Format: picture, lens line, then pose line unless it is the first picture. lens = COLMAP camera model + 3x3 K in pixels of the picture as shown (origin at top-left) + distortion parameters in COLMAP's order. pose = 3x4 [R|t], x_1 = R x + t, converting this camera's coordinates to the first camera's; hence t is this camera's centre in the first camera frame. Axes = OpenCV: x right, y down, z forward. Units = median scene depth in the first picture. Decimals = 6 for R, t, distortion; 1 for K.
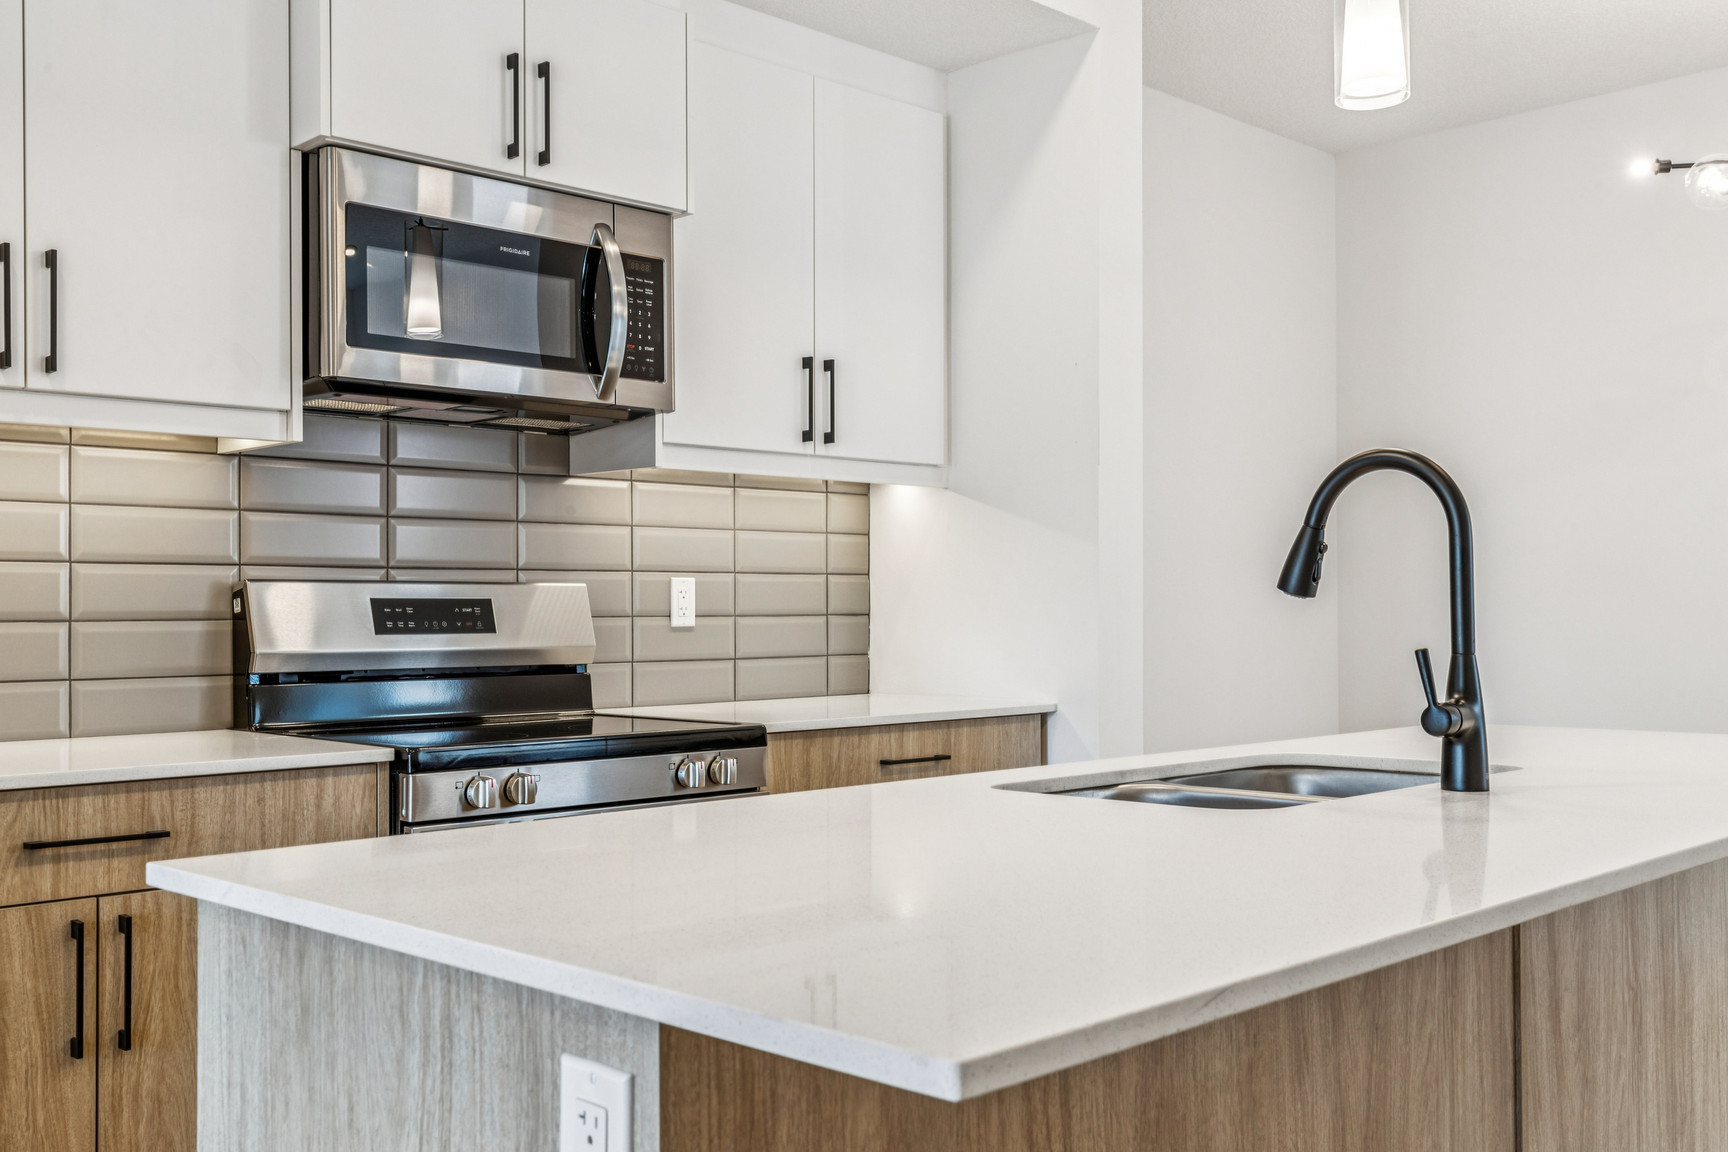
lens RADIAL K [[1715.8, 0, 864.0], [0, 1715.8, 576.0], [0, 0, 1]] dist [-0.004962, -0.008936]
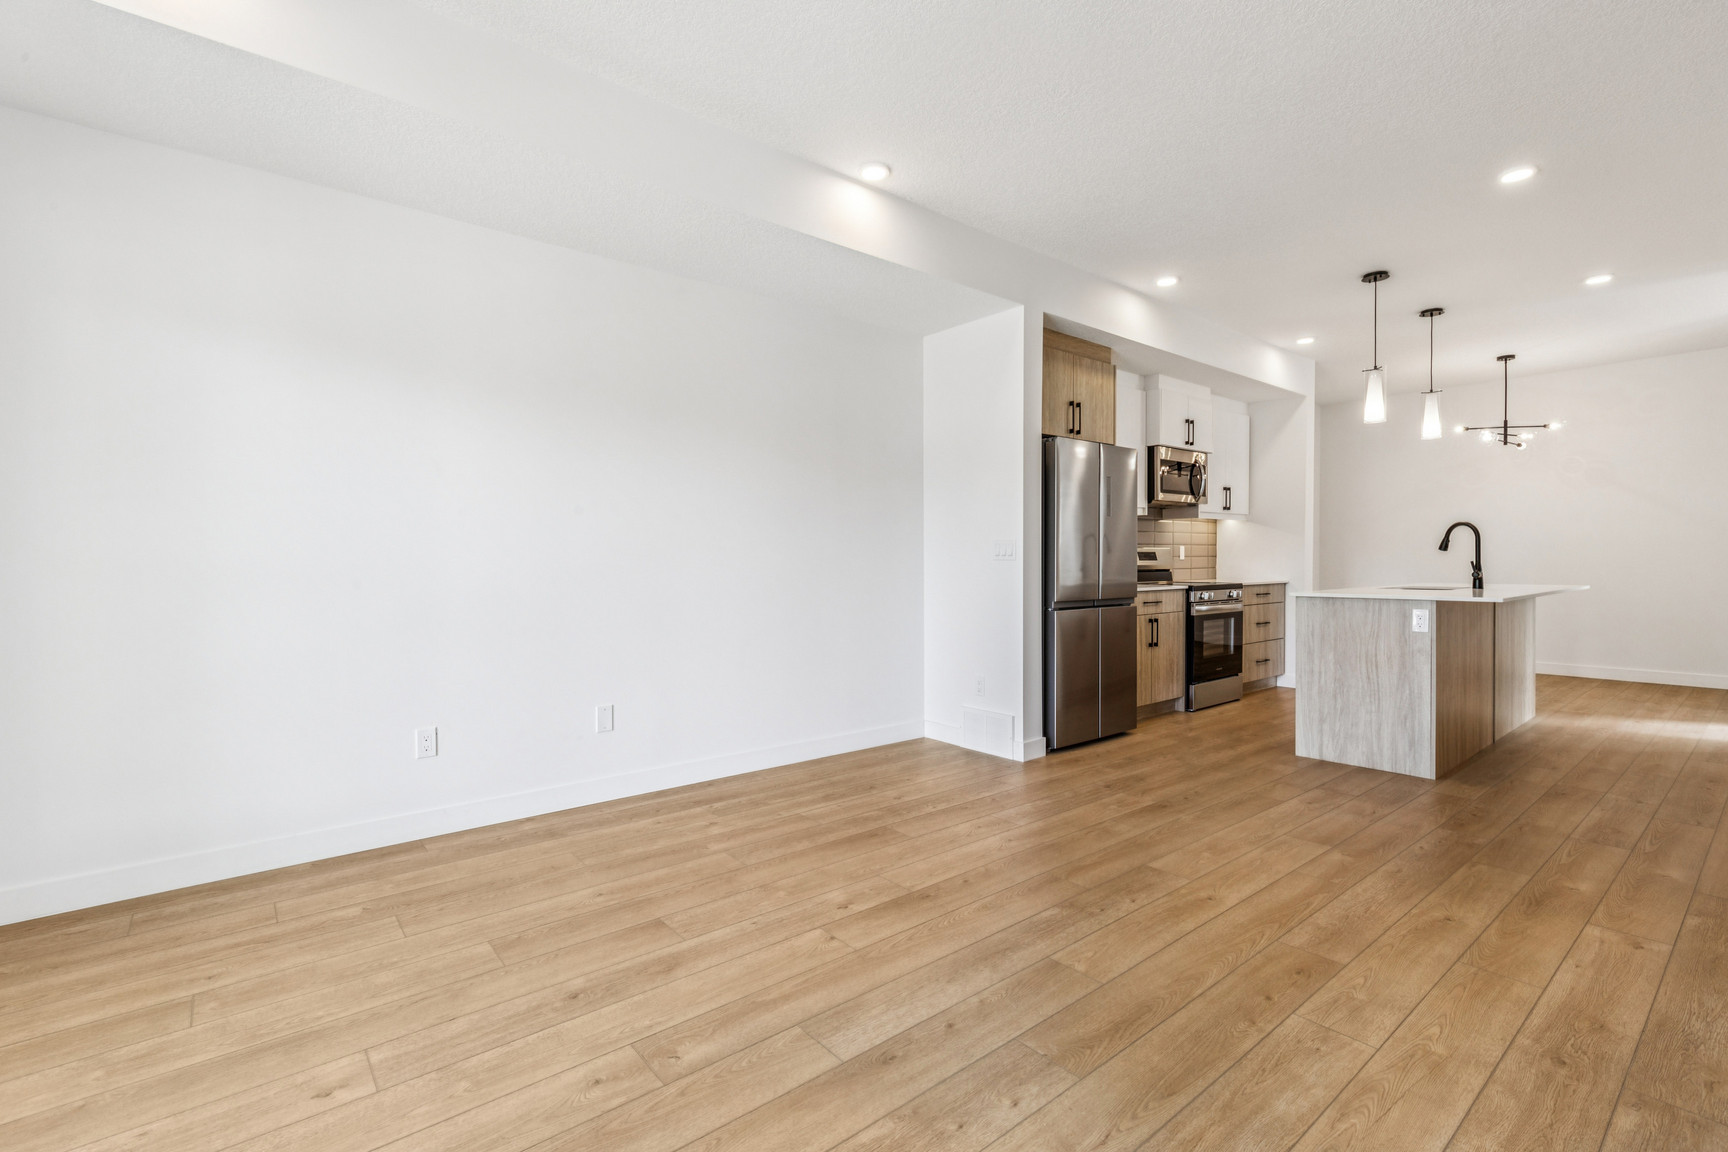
lens RADIAL K [[781.1, 0, 864.0], [0, 781.1, 576.0], [0, 0, 1]] dist [0.009221, -0.000017]
pose [[0.995711, 0.001685, -0.092506, -0.779171], [0.002194, 0.999123, 0.041808, -0.008883], [0.092496, -0.041832, 0.994834, -0.925946]]
